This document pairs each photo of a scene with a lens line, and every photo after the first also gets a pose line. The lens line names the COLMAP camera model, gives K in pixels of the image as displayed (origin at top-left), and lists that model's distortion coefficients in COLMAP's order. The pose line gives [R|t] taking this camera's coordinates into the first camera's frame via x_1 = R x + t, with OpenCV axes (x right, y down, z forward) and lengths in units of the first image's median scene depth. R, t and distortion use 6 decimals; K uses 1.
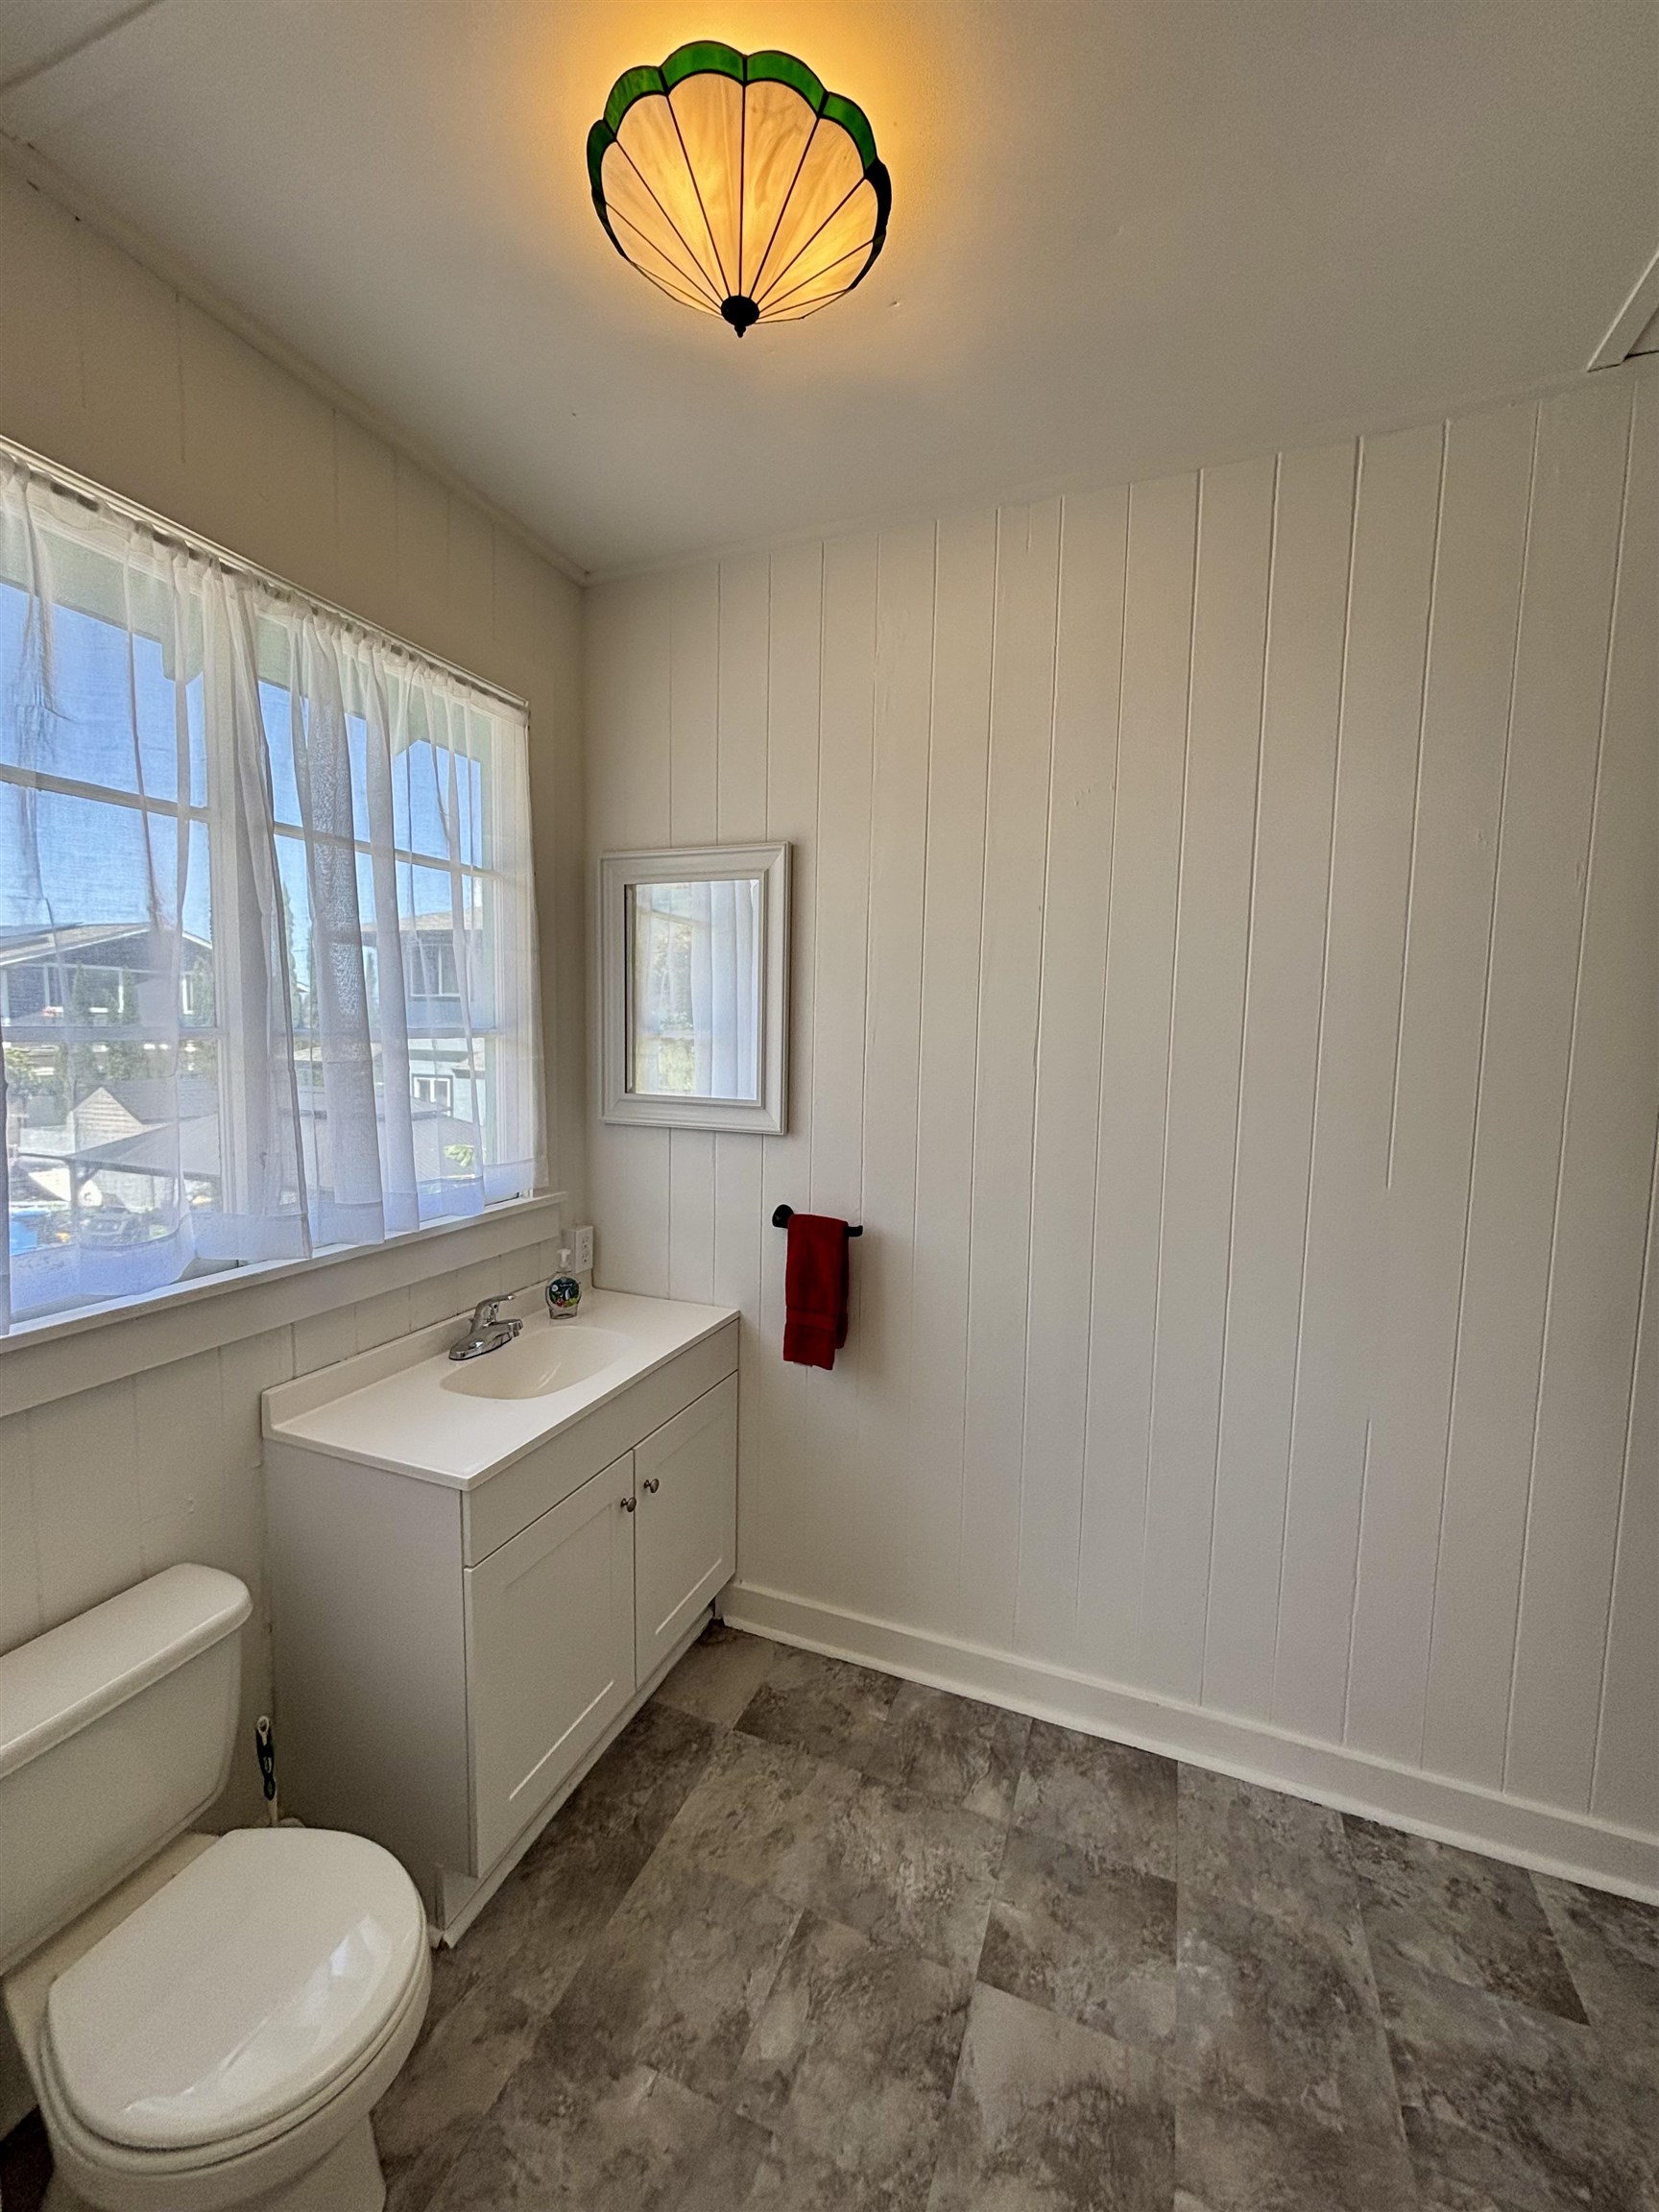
lens RADIAL K [[894.1, 0, 828.5], [0, 894.1, 1118.3], [0, 0, 1]] dist [-0.001418, -0.000172]
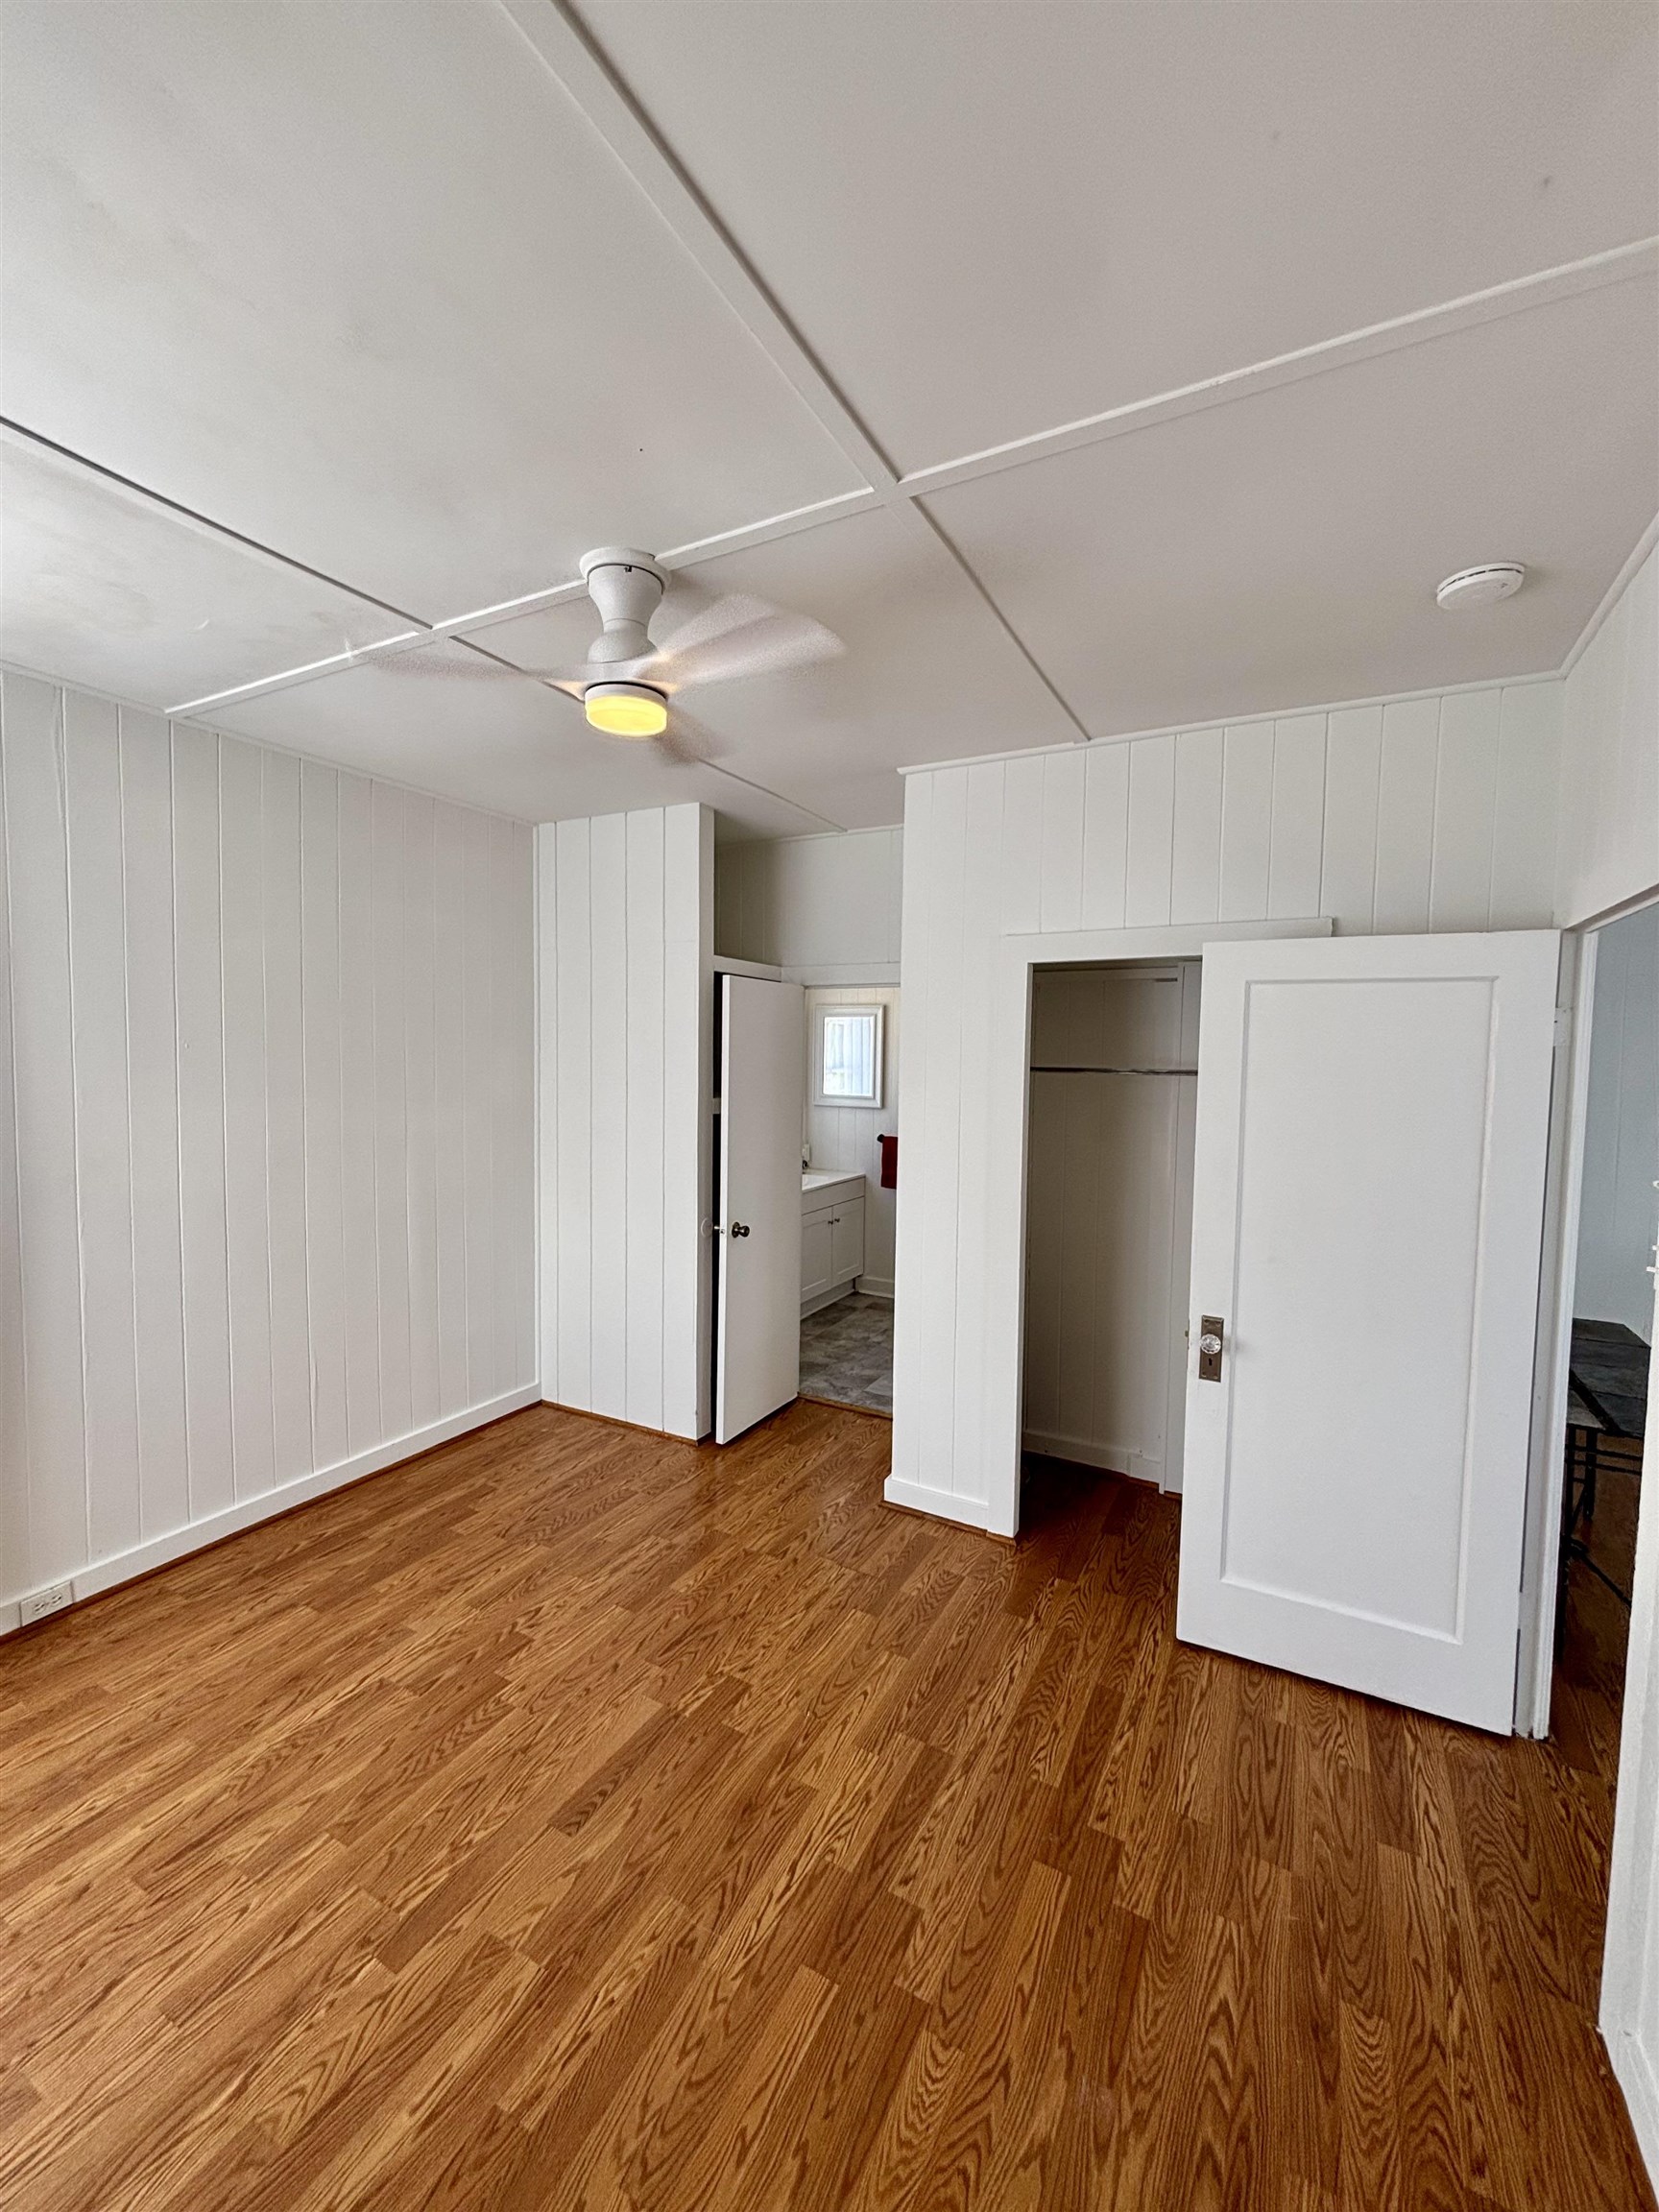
lens RADIAL K [[894.1, 0, 827.2], [0, 894.1, 1098.2], [0, 0, 1]] dist [-0.001418, -0.000172]
pose [[0.992866, 0.001582, -0.119223, 0.115194], [-0.005684, 0.999403, -0.034079, 0.081871], [0.119098, 0.034513, 0.992283, -1.794333]]
